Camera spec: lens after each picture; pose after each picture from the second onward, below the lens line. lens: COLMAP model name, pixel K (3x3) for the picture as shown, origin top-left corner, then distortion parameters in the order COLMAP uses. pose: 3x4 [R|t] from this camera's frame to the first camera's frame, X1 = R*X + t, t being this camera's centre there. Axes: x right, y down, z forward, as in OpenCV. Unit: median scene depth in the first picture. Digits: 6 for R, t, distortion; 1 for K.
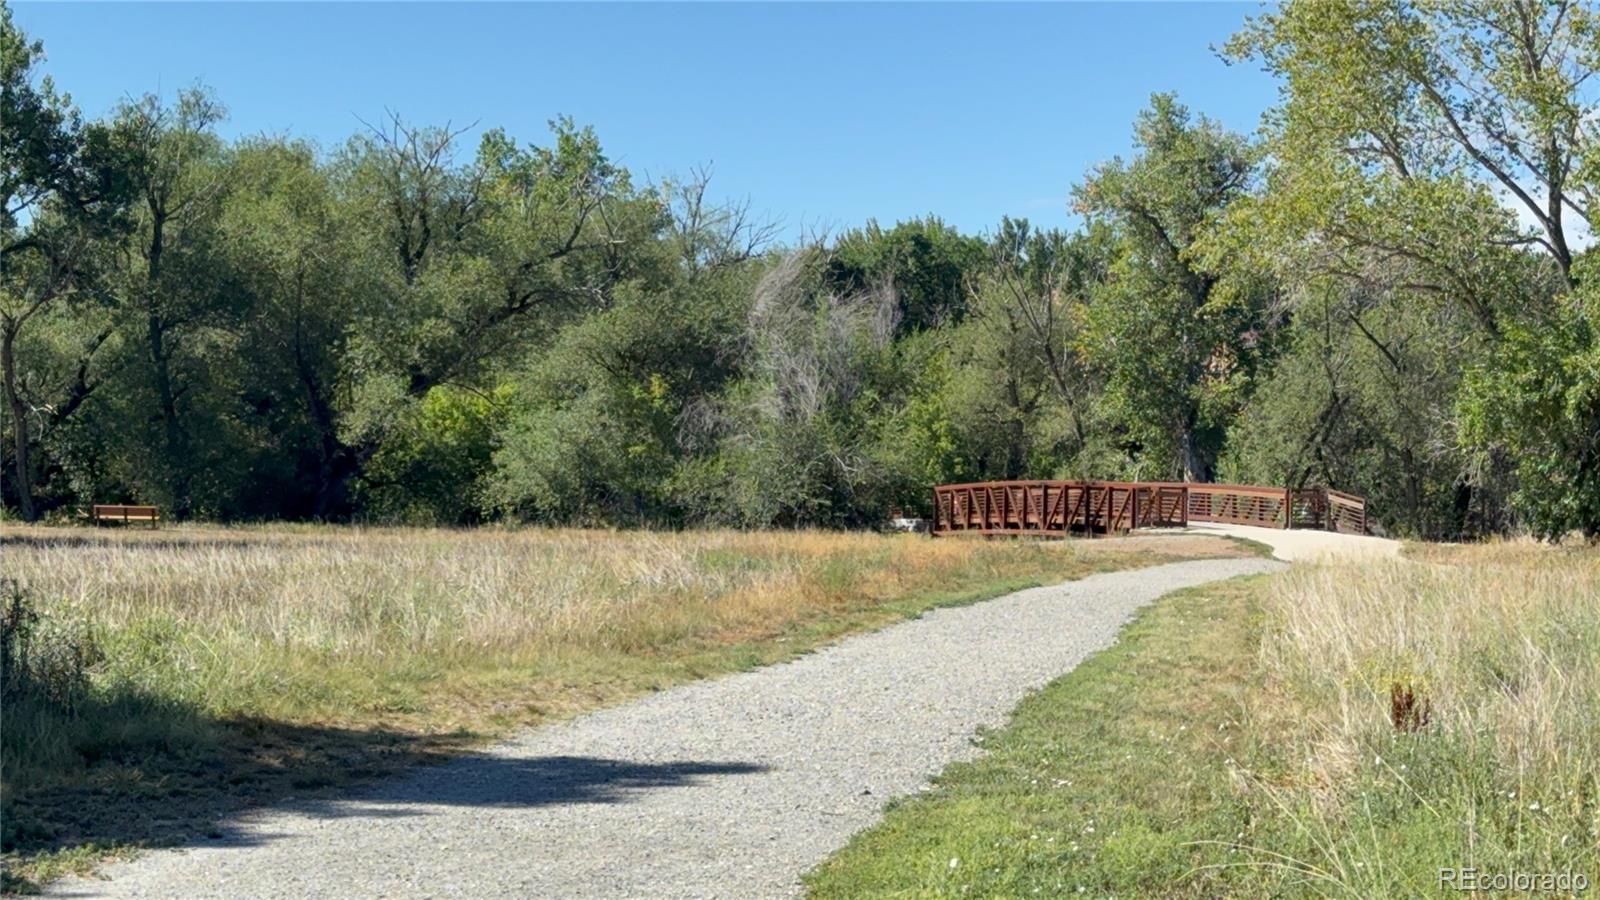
lens RADIAL K [[3479.2, 0, 800.1], [0, 3479.2, 449.3], [0, 0, 1]] dist [-0.009645, 0.000000]
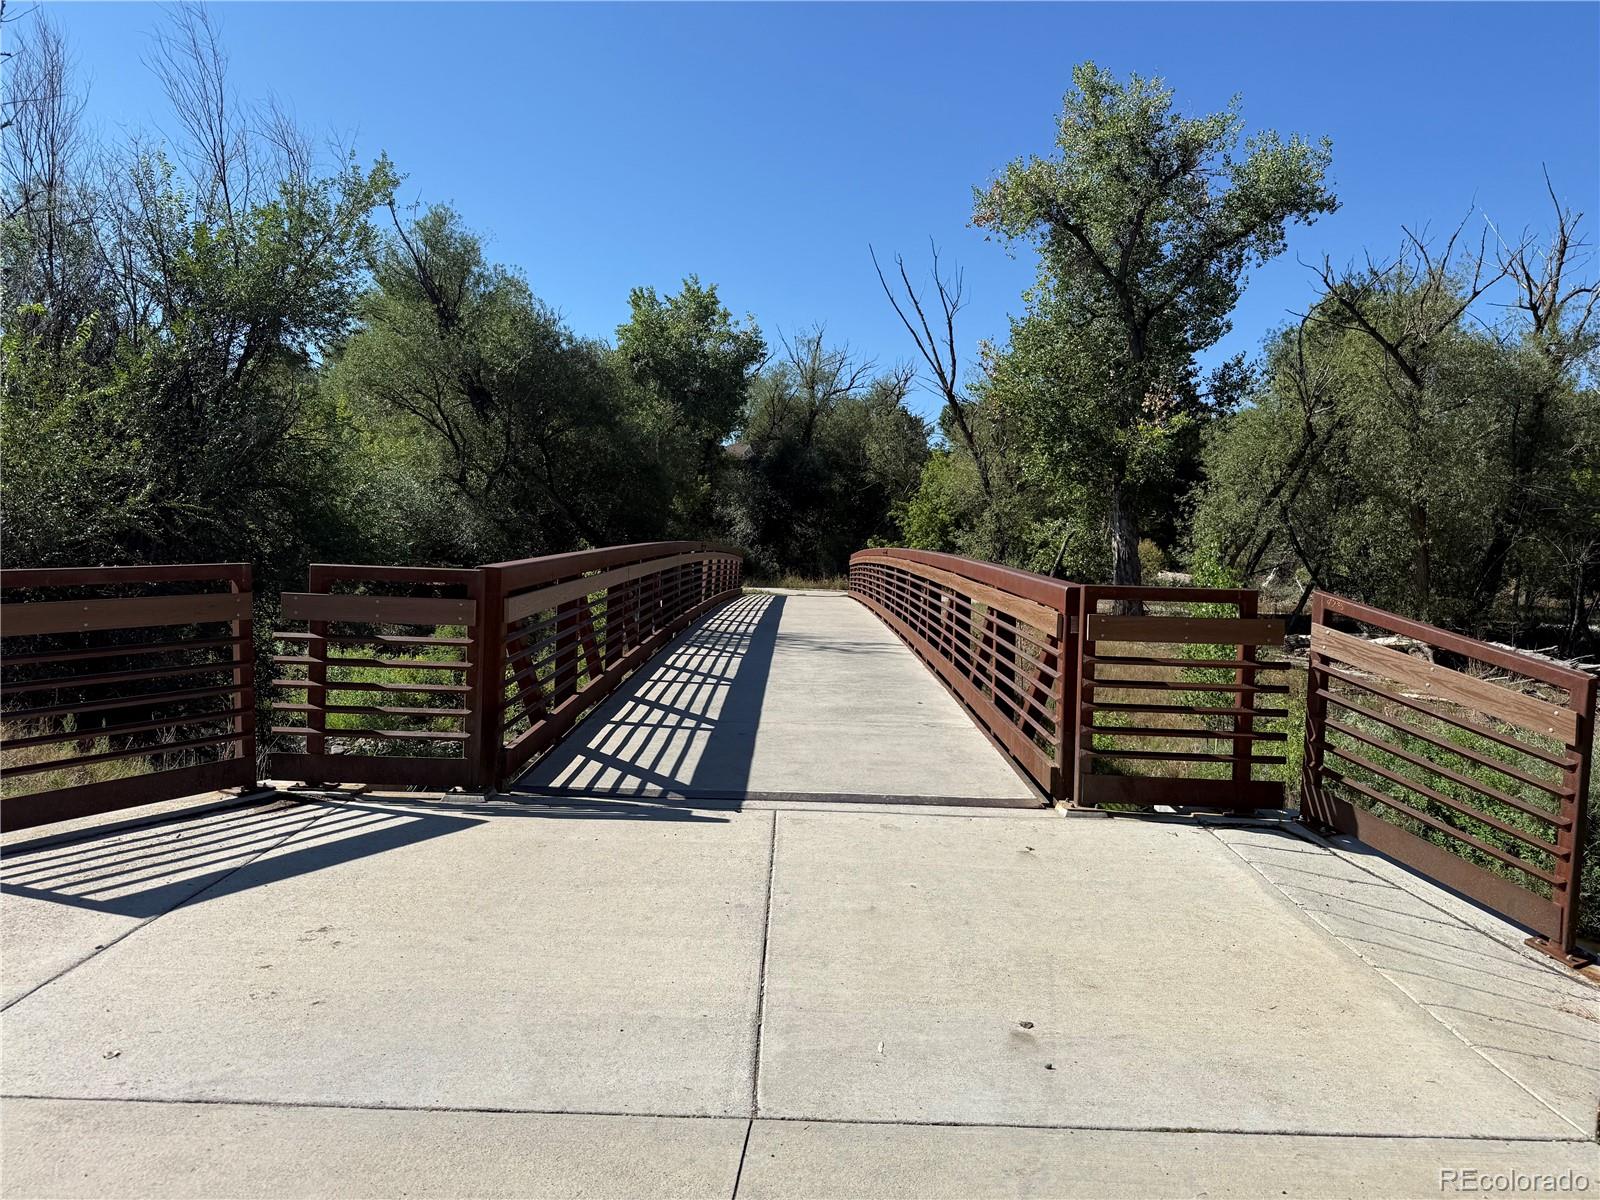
lens RADIAL K [[1119.3, 0, 799.9], [0, 1119.3, 599.6], [0, 0, 1]] dist [0.001479, -0.001253]
pose [[0.965156, 0.019915, -0.260918, 0.110289], [-0.006086, 0.998538, 0.053706, 0.007514], [0.261606, -0.050247, 0.963866, 0.729881]]
